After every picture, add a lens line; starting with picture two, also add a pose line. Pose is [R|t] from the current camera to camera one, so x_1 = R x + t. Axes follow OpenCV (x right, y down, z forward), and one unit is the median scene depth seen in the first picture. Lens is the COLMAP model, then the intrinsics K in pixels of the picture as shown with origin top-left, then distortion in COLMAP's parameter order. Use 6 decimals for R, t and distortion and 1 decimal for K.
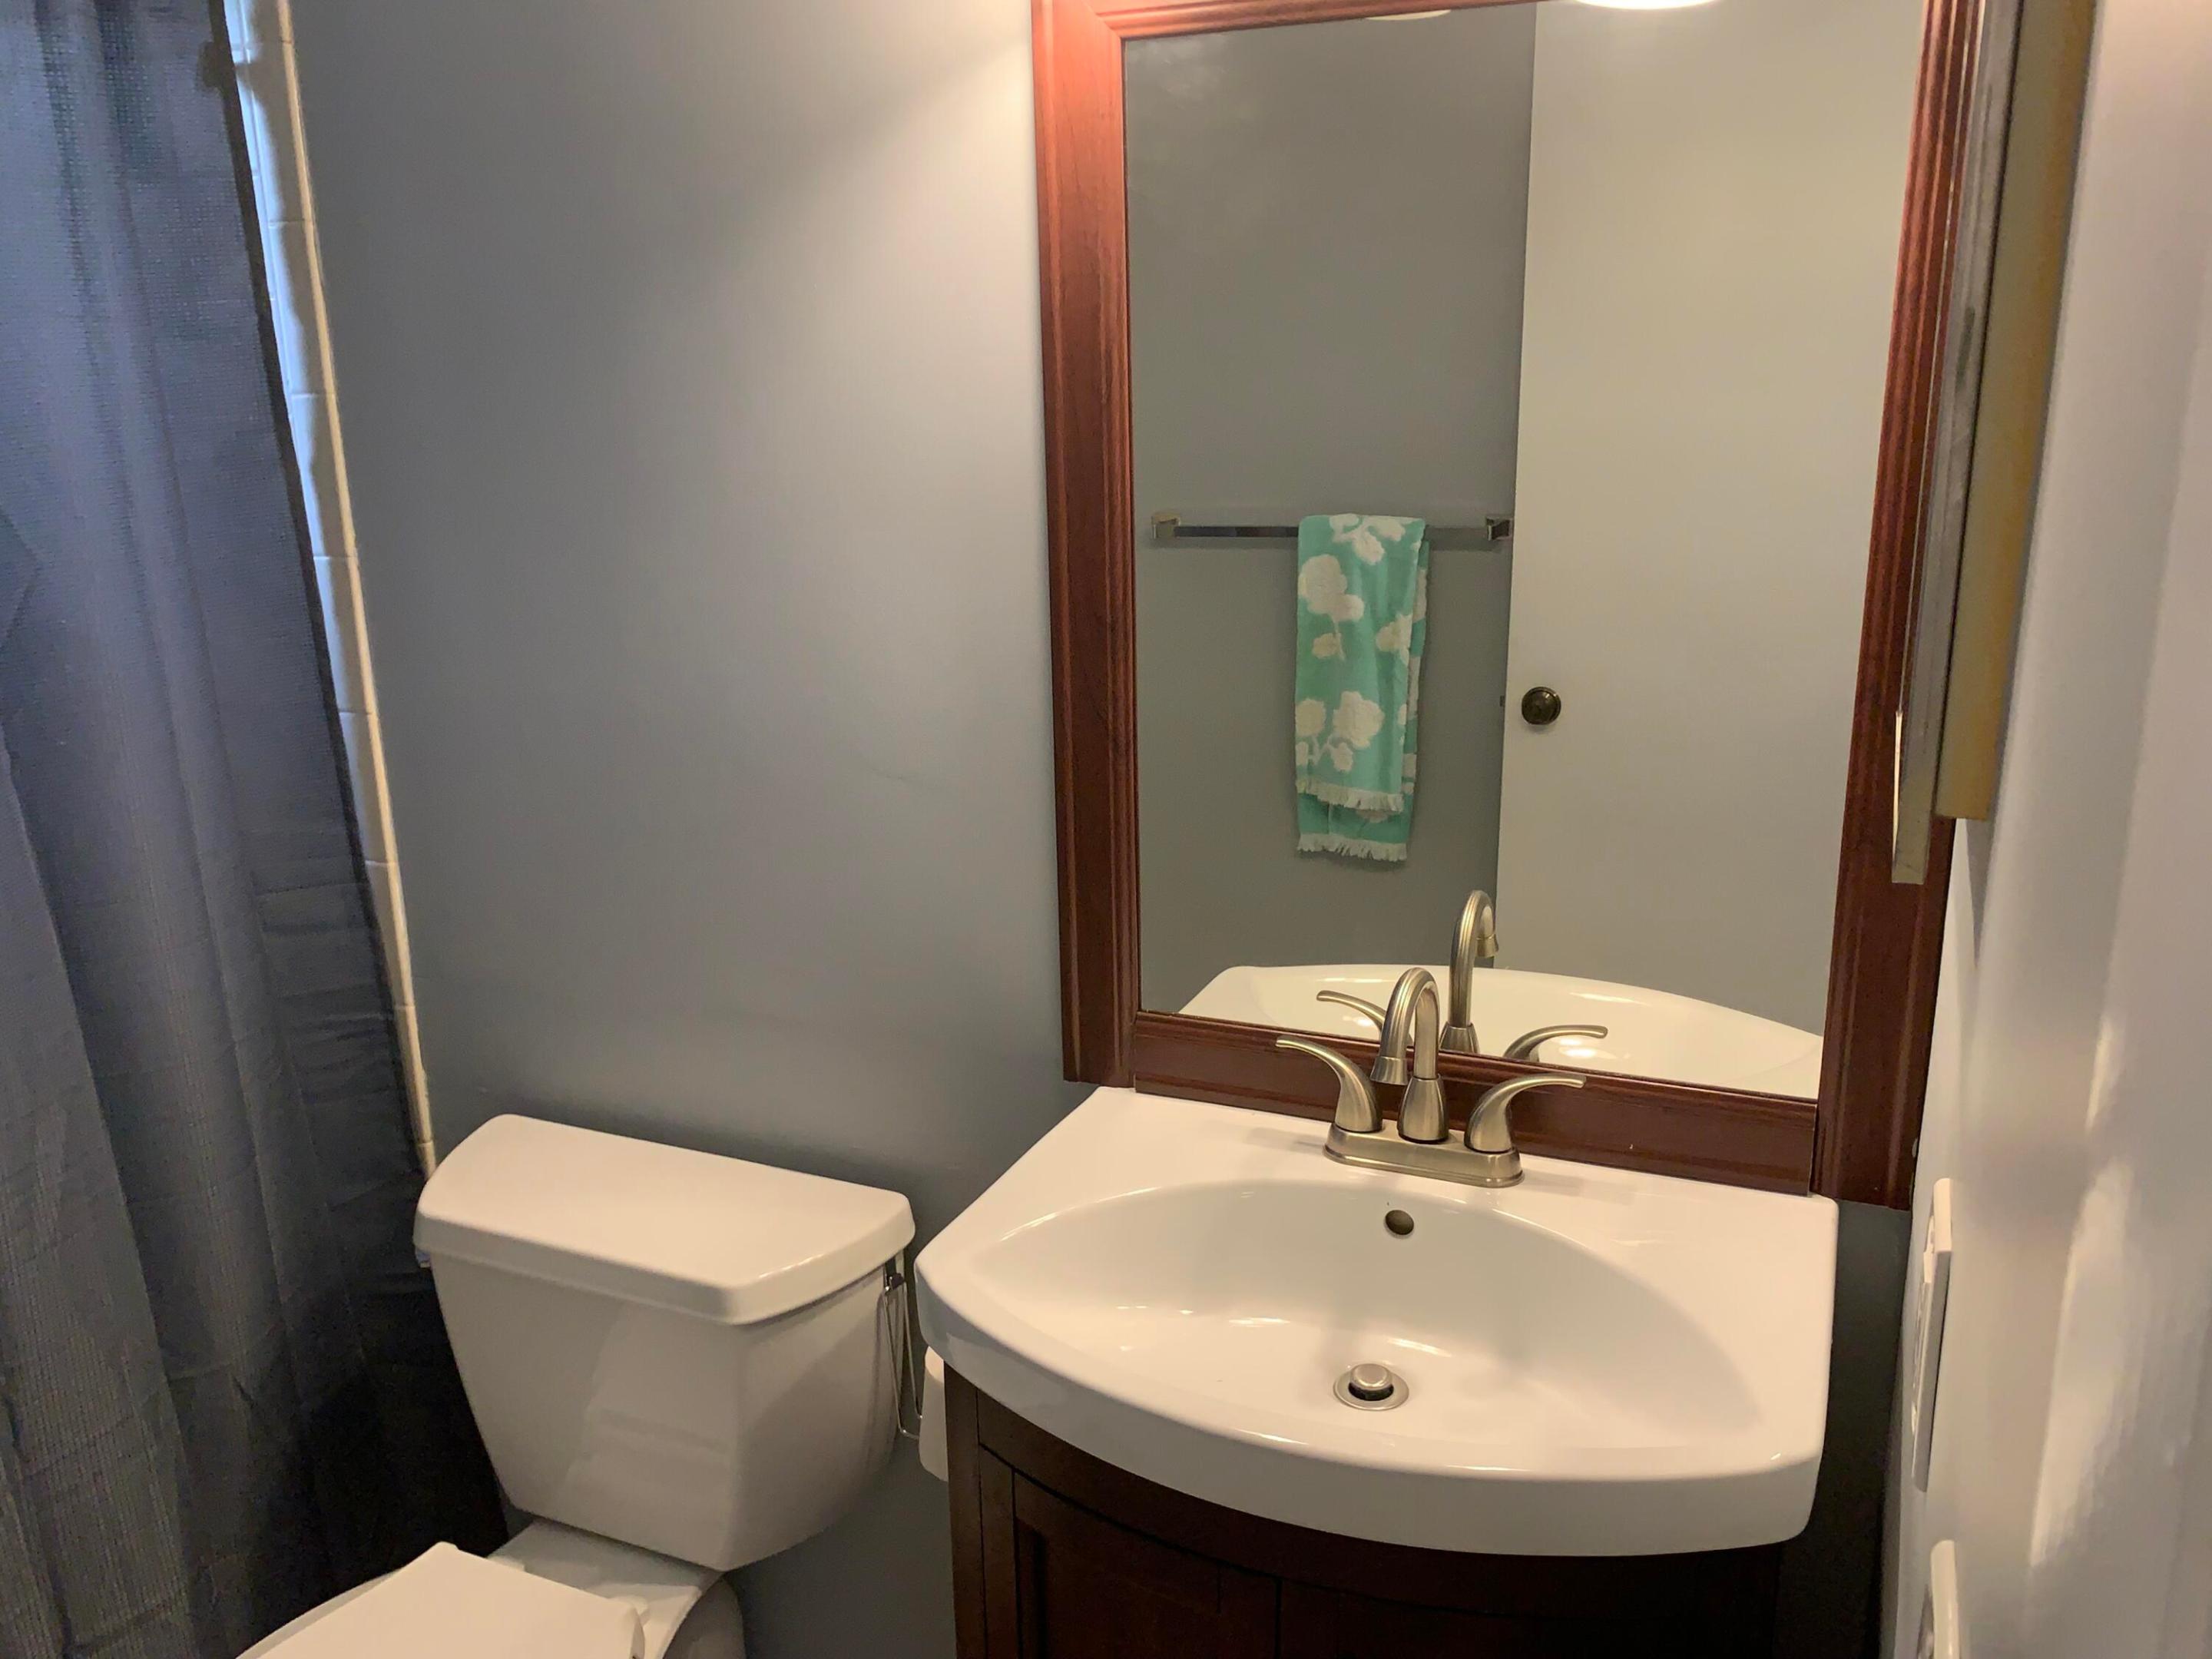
lens RADIAL K [[1884.3, 0, 1107.2], [0, 1884.3, 943.3], [0, 0, 1]] dist [0.010948, 0.007439]
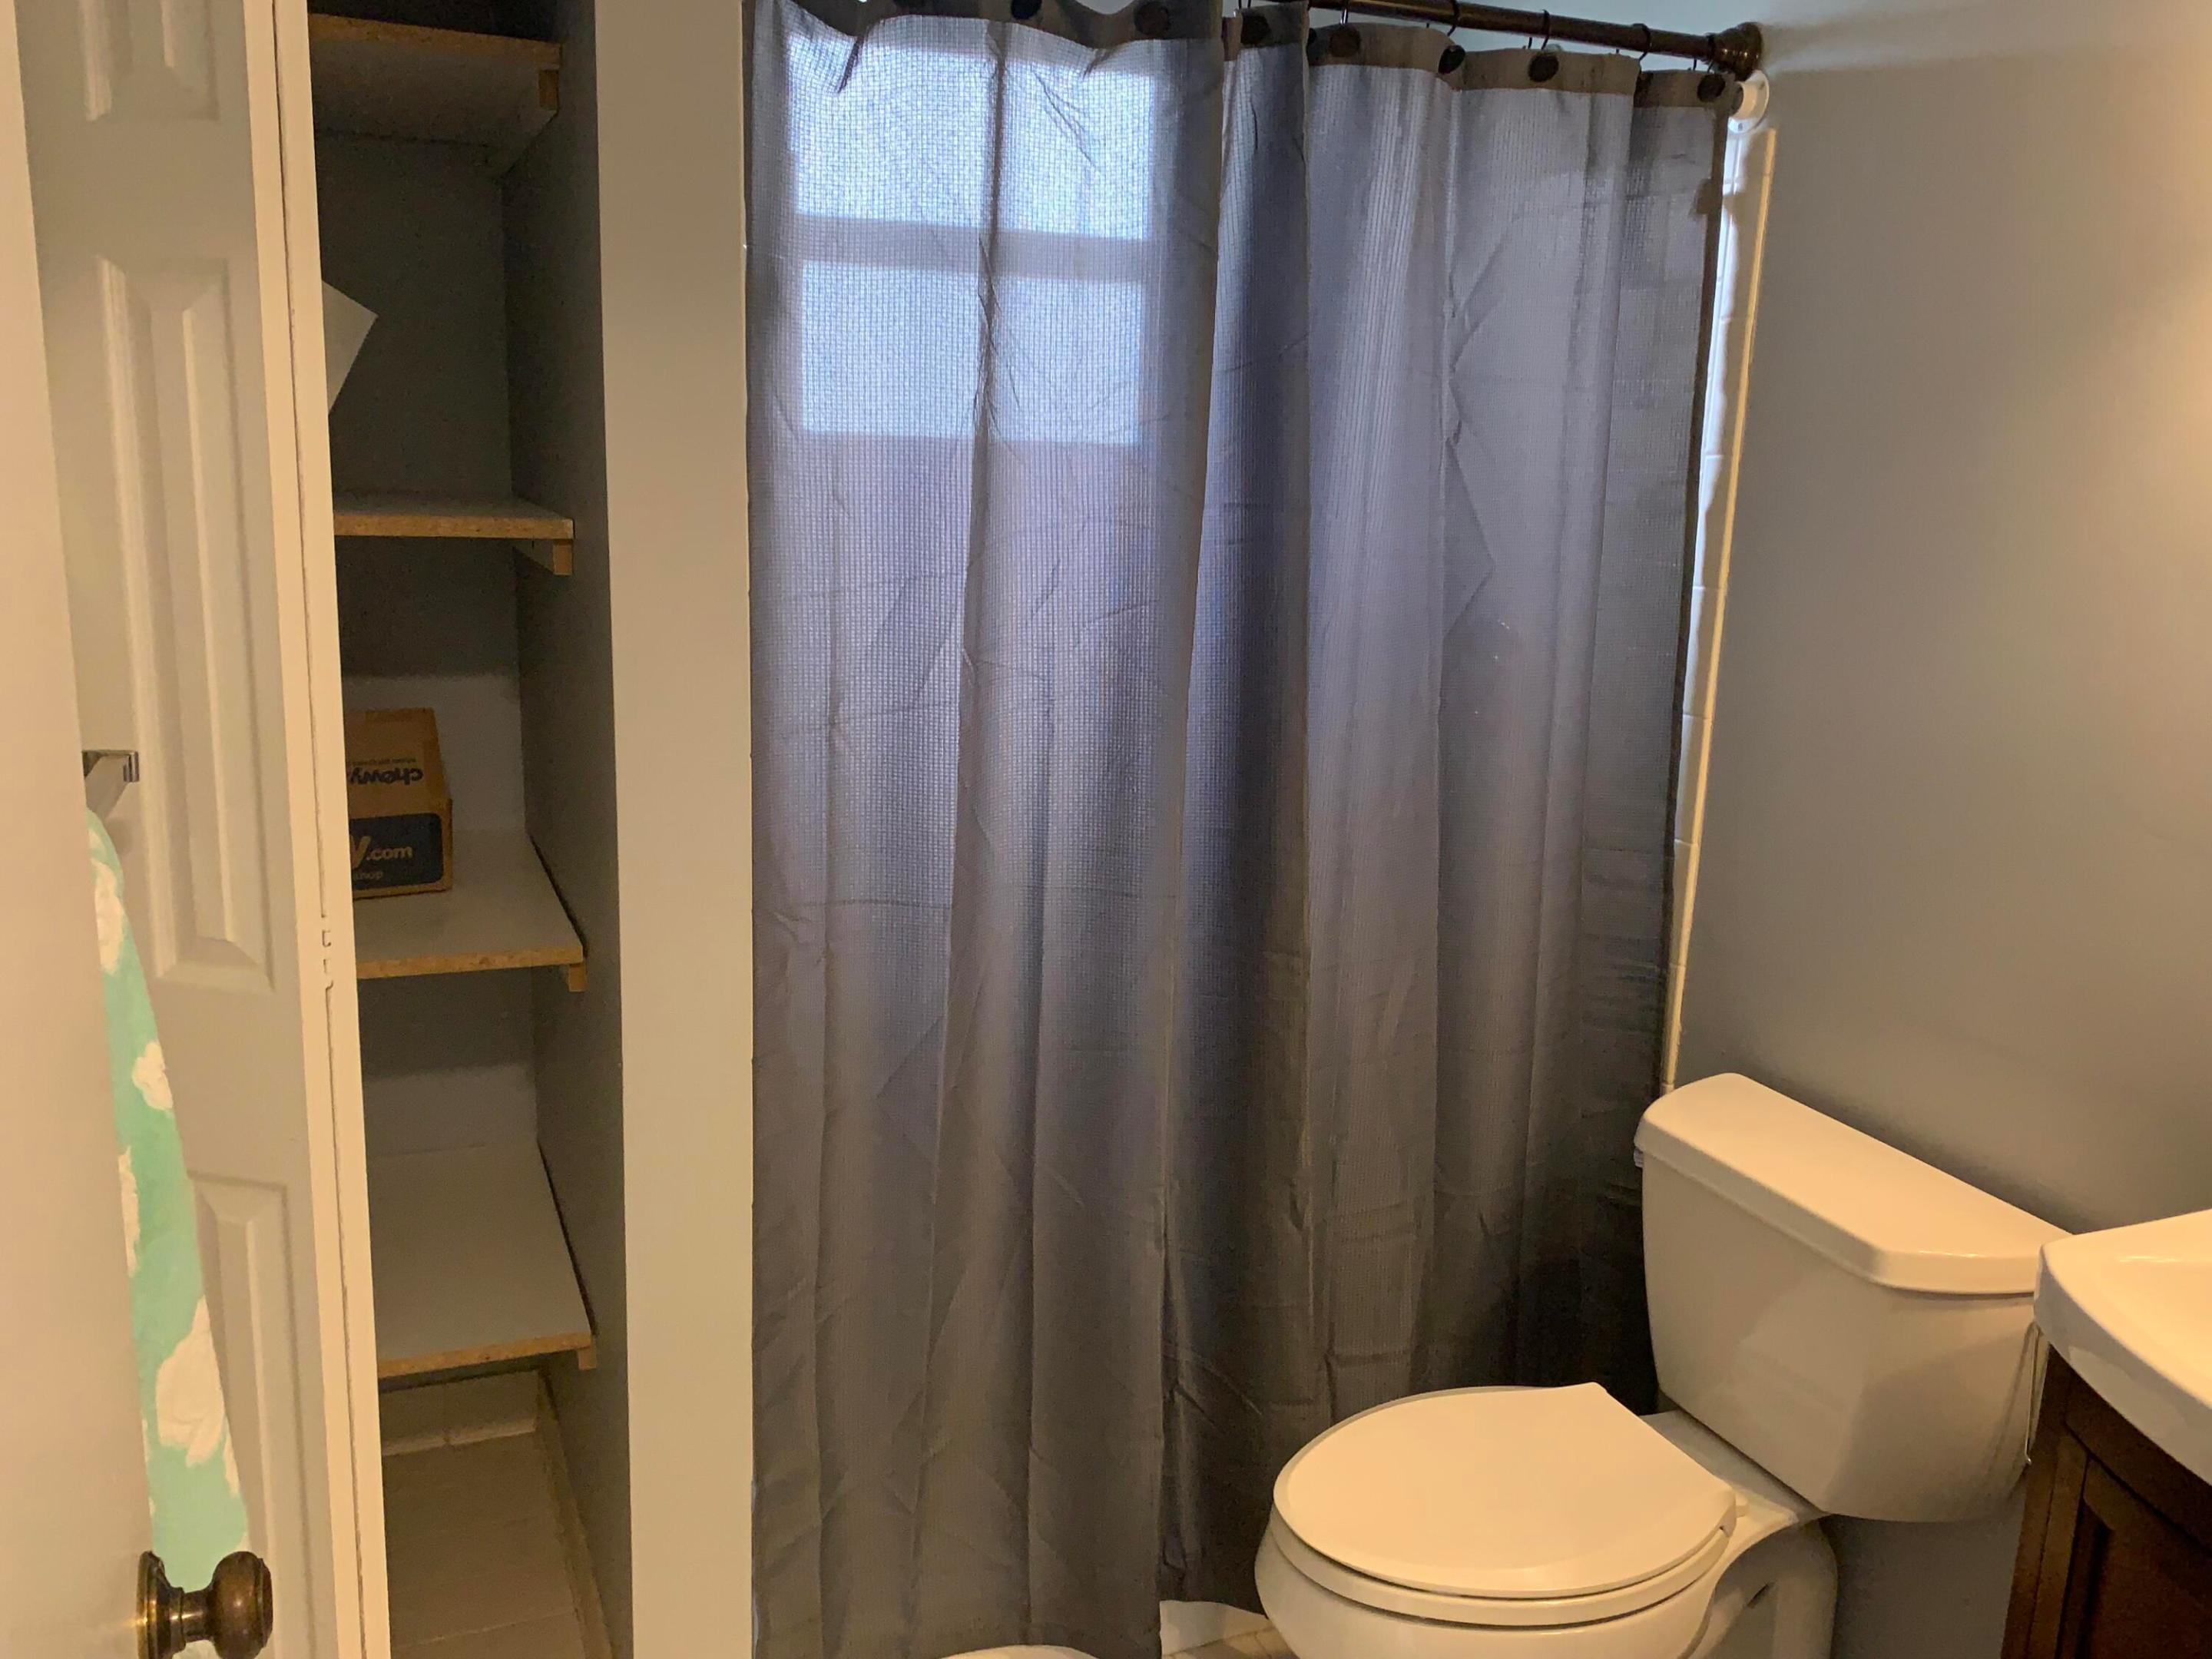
lens RADIAL K [[1823.4, 0, 1106.0], [0, 1823.4, 829.5], [0, 0, 1]] dist [-0.040071, -0.000345]
pose [[0.753290, 0.180676, -0.632385, 0.065303], [-0.230907, 0.972971, 0.002929, 0.033135], [0.615821, 0.143816, 0.774649, -0.117142]]
